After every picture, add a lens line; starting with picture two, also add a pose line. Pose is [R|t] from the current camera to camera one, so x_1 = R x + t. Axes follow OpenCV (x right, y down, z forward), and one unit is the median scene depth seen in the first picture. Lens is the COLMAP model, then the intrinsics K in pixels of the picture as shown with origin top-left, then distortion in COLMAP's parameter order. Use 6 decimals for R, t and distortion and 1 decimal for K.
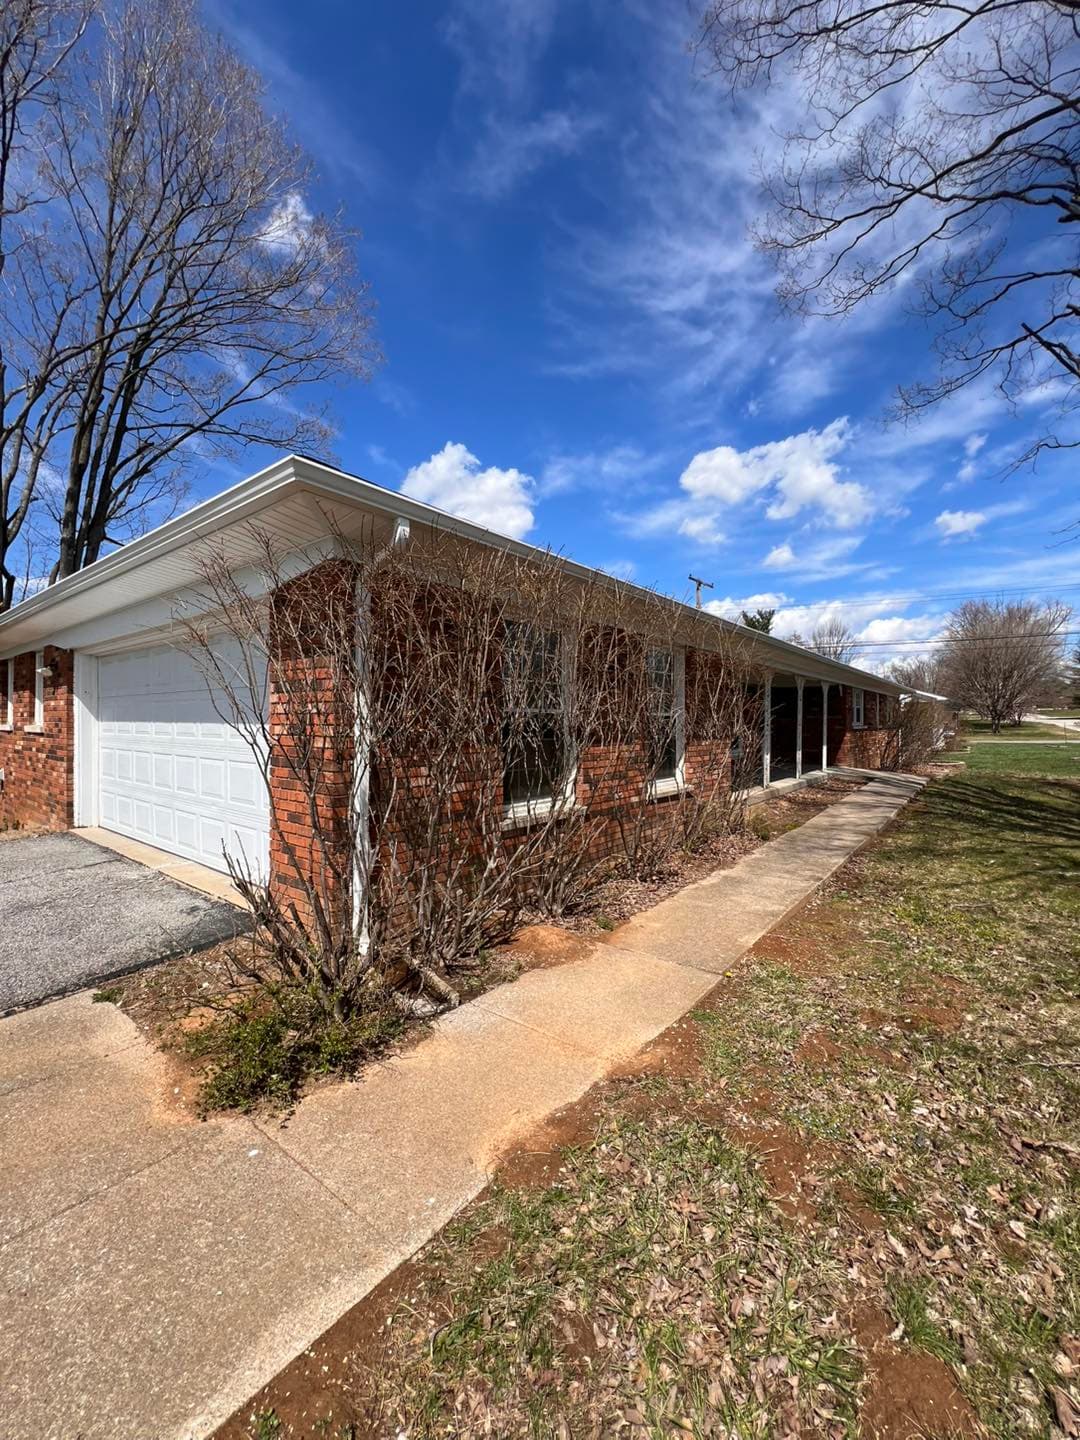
lens RADIAL K [[566.4, 0, 540.1], [0, 566.4, 718.0], [0, 0, 1]] dist [-0.008648, 0.000442]
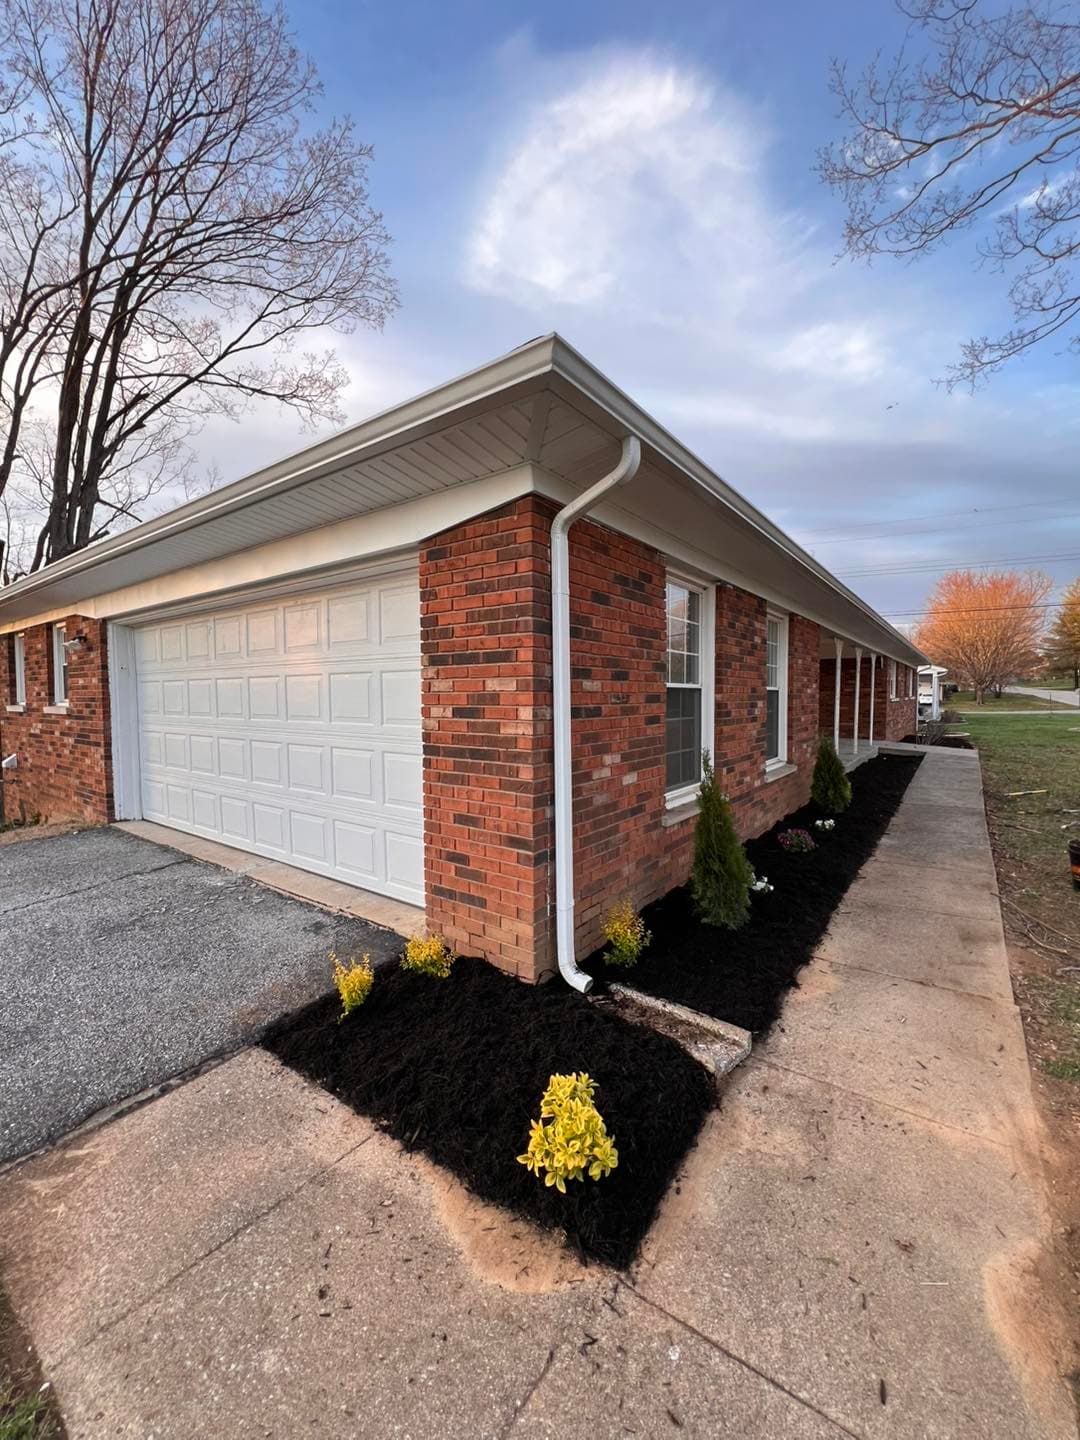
lens RADIAL K [[566.4, 0, 542.2], [0, 566.4, 722.8], [0, 0, 1]] dist [-0.008648, 0.000442]
pose [[0.999497, -0.008204, 0.030624, -0.158757], [0.006550, 0.998533, 0.053741, -0.003499], [-0.031020, -0.053513, 0.998085, 0.086778]]
